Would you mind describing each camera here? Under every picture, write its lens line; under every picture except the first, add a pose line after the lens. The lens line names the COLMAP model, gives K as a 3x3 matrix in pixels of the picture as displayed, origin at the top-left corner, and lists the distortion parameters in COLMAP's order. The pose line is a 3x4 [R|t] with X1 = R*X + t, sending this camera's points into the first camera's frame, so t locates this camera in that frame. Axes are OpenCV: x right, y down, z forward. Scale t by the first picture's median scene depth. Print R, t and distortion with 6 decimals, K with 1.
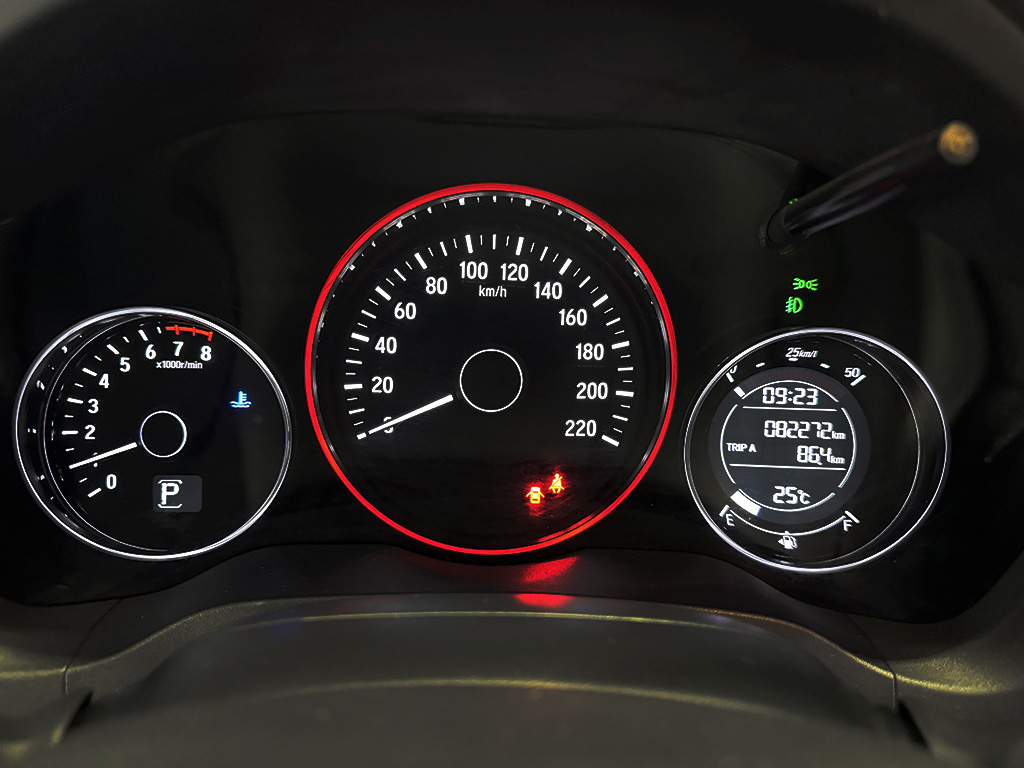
lens RADIAL K [[786.8, 0, 511.4], [0, 786.8, 393.4], [0, 0, 1]] dist [0.055726, -0.013373]
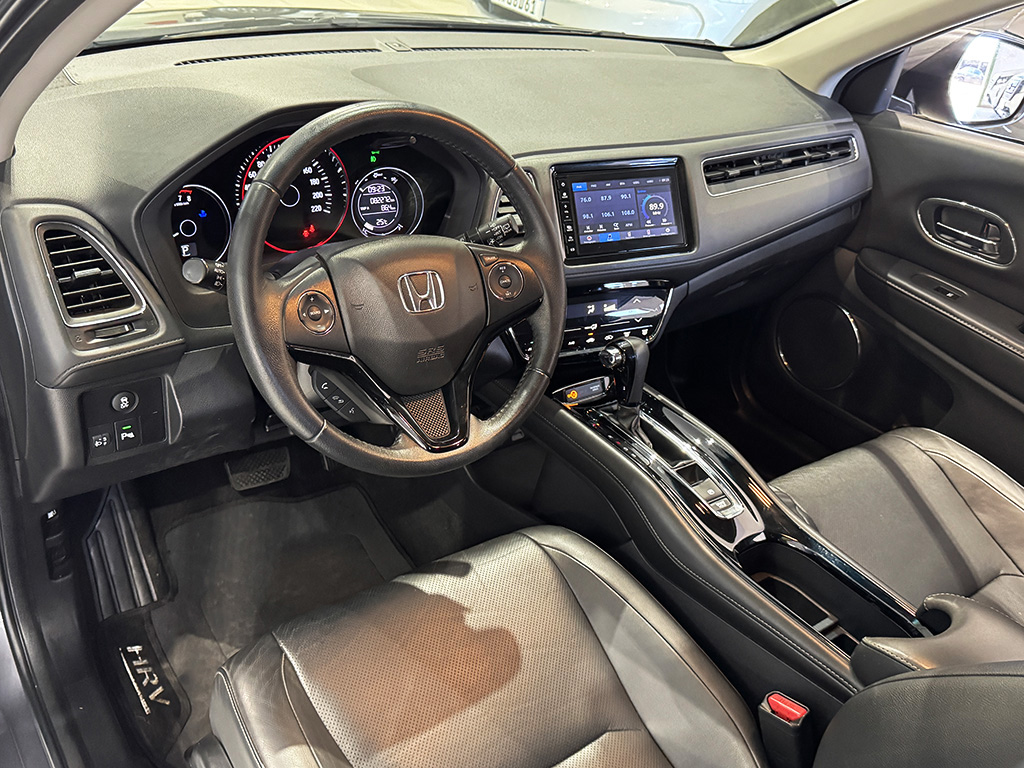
lens RADIAL K [[931.1, 0, 528.3], [0, 931.1, 416.2], [0, 0, 1]] dist [0.026347, -0.034600]
pose [[0.807495, -0.251052, 0.533784, -1.358766], [0.123580, 0.956829, 0.263072, -0.033865], [-0.576784, -0.146465, 0.803659, -2.437358]]
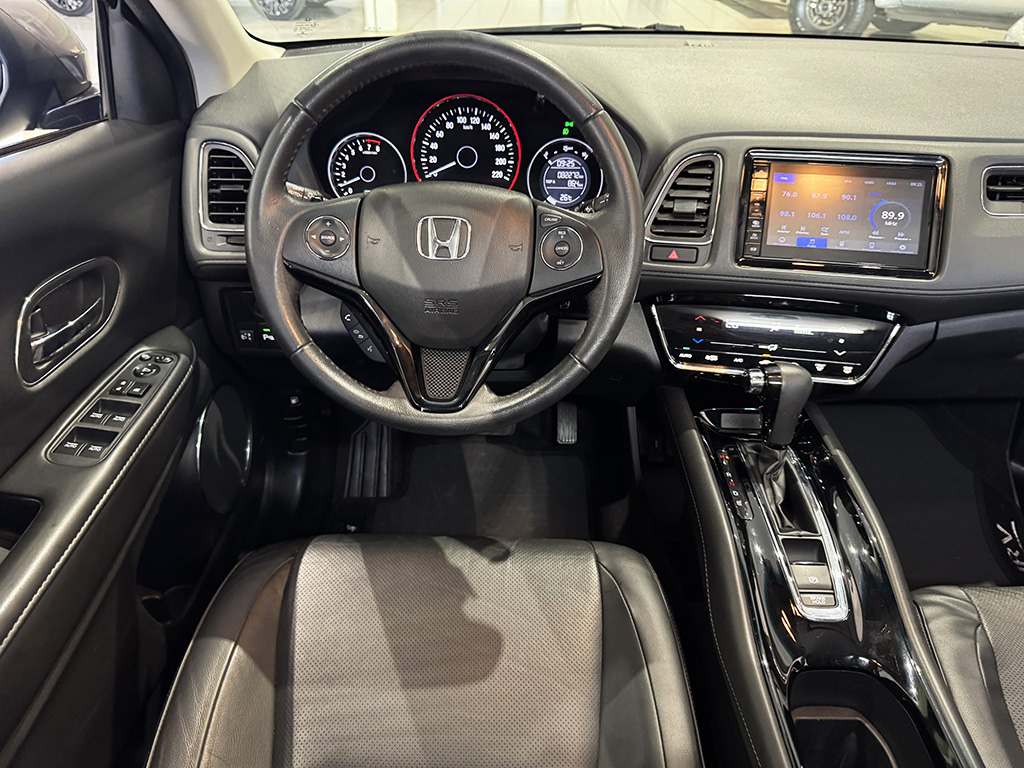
lens RADIAL K [[730.8, 0, 505.1], [0, 730.8, 407.5], [0, 0, 1]] dist [0.025540, -0.058422]
pose [[0.998536, 0.012582, -0.052603, 0.285555], [-0.001684, 0.979326, 0.202281, 0.363599], [0.054061, -0.201897, 0.977914, -2.012387]]
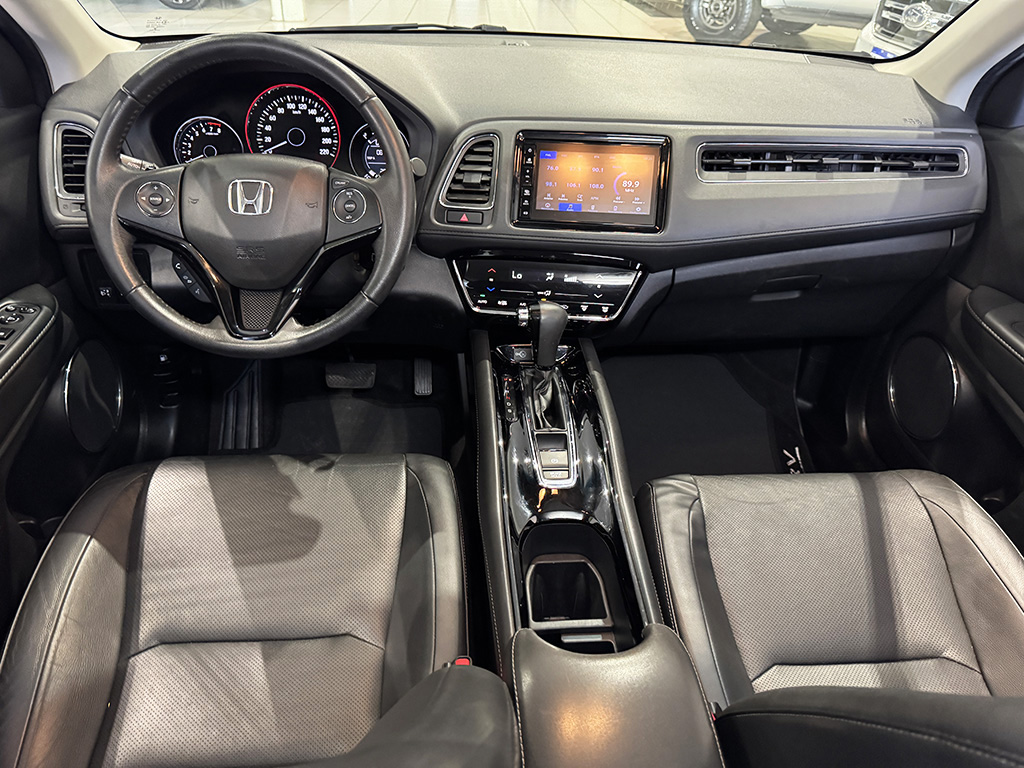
lens RADIAL K [[730.8, 0, 515.2], [0, 730.8, 406.2], [0, 0, 1]] dist [0.025540, -0.058422]
pose [[0.998527, -0.018870, 0.050877, 0.782565], [0.007861, 0.978003, 0.208441, 0.498599], [-0.053691, -0.207734, 0.976711, -2.627333]]
